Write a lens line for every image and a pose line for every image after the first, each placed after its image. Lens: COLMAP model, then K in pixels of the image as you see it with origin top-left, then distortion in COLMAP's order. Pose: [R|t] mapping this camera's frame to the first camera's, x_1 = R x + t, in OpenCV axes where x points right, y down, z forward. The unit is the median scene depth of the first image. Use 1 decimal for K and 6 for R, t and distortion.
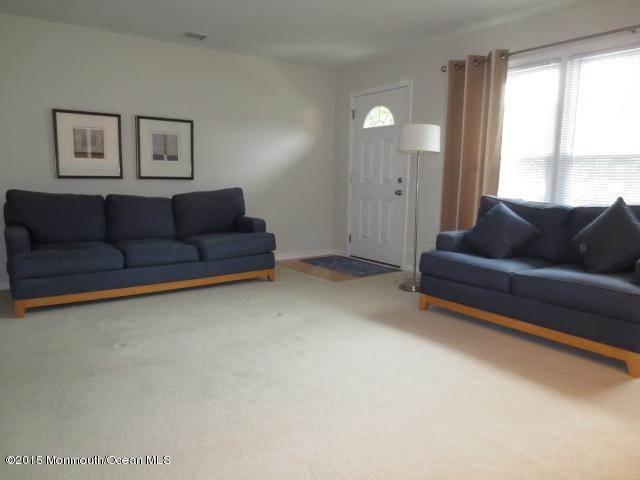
lens RADIAL K [[466.9, 0, 320.0], [0, 466.9, 240.0], [0, 0, 1]] dist [0.003277, 0.001447]
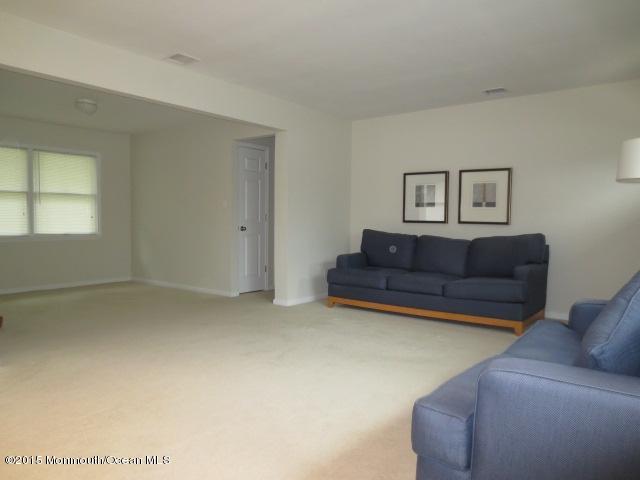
lens RADIAL K [[466.9, 0, 320.0], [0, 466.9, 240.0], [0, 0, 1]] dist [0.003277, 0.001447]
pose [[0.271982, 0.035793, -0.961637, 0.631960], [-0.143444, 0.989651, -0.003735, -0.036137], [0.951551, 0.138957, 0.274301, 0.356371]]
